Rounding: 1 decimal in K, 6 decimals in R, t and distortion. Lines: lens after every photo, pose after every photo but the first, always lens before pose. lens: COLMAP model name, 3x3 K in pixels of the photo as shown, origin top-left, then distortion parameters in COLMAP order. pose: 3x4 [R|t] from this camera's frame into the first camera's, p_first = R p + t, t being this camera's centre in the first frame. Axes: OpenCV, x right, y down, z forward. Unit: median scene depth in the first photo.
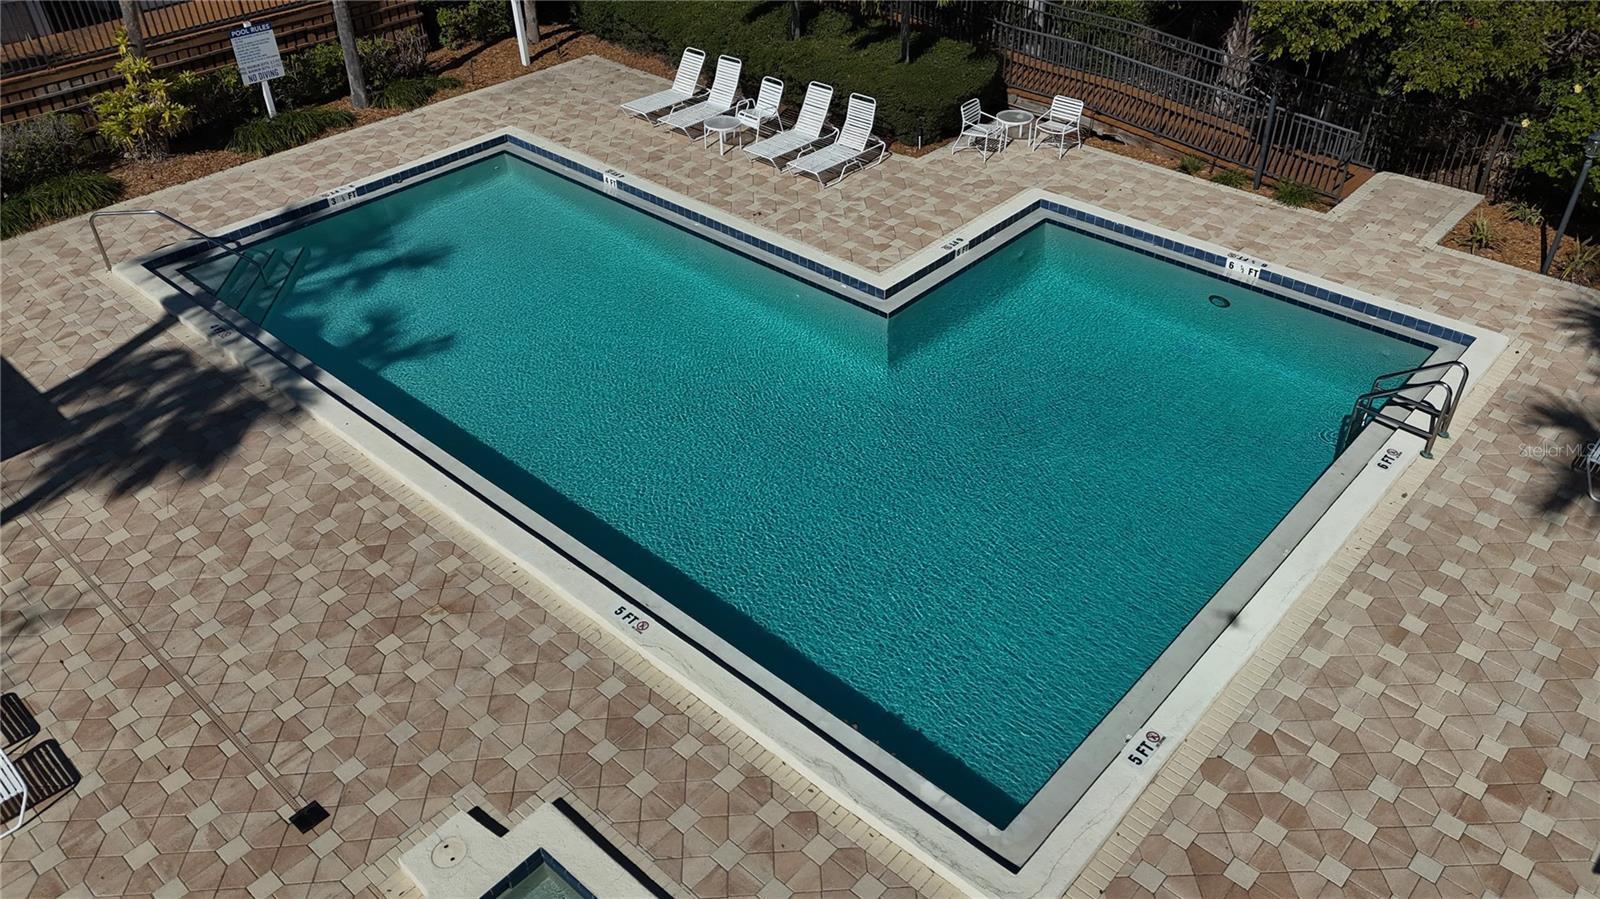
lens RADIAL K [[1174.3, 0, 800.0], [0, 1174.3, 449.5], [0, 0, 1]] dist [0.074556, -0.066677]
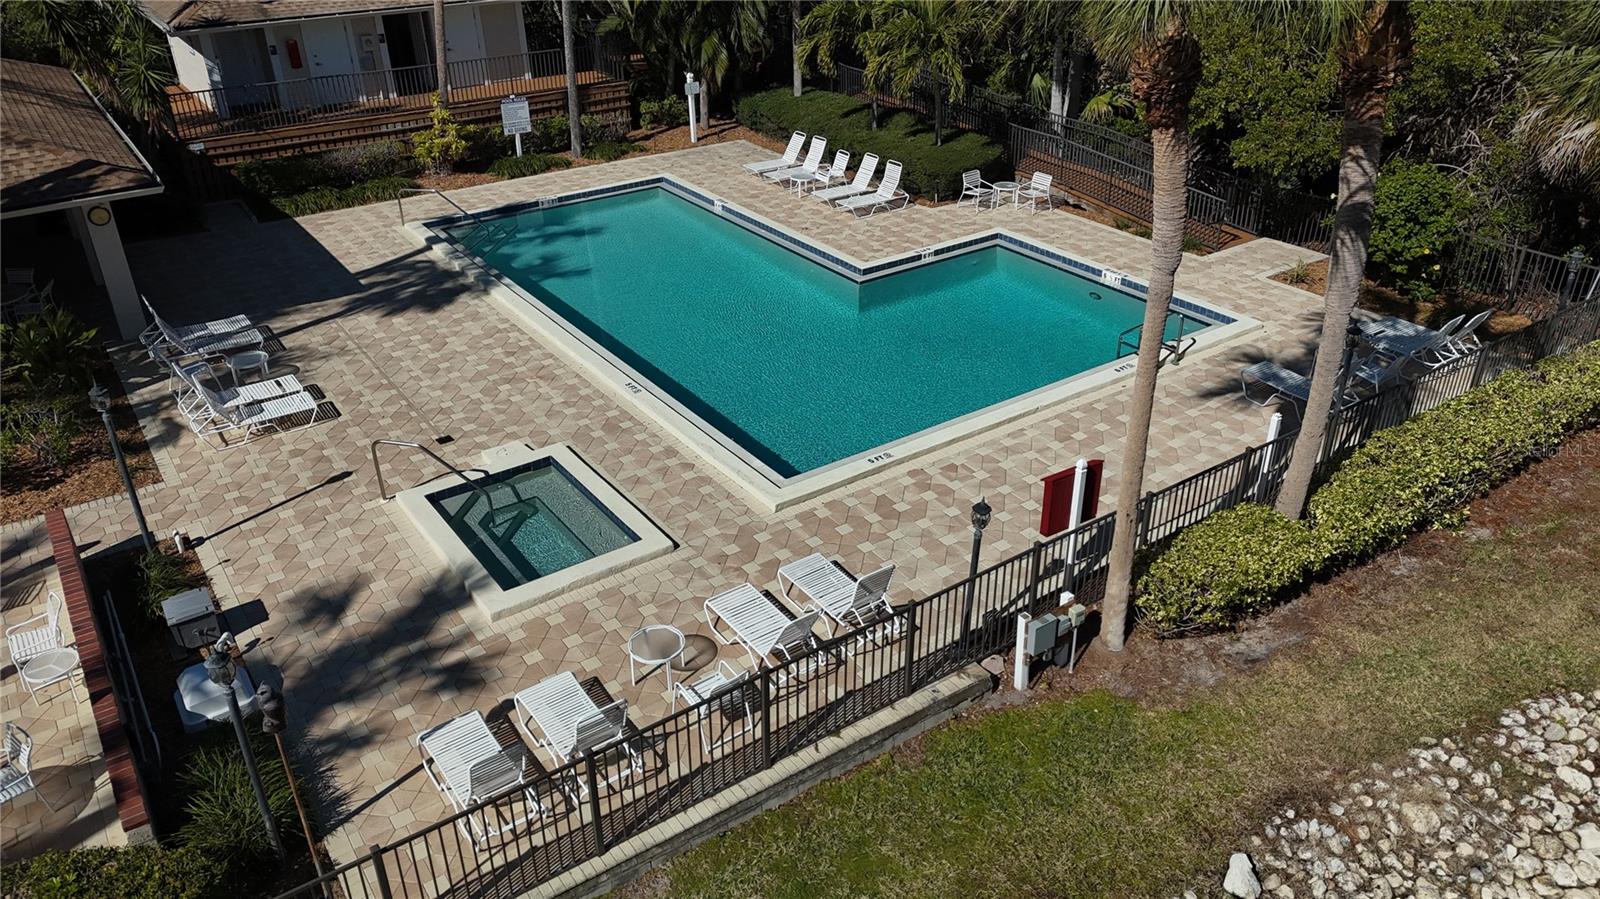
lens RADIAL K [[1166.8, 0, 802.1], [0, 1166.8, 445.9], [0, 0, 1]] dist [0.101768, -0.114894]
pose [[0.974973, 0.108835, -0.193862, 0.266967], [-0.133752, 0.983670, -0.120431, 0.239605], [0.177589, 0.143347, 0.973609, -0.384049]]
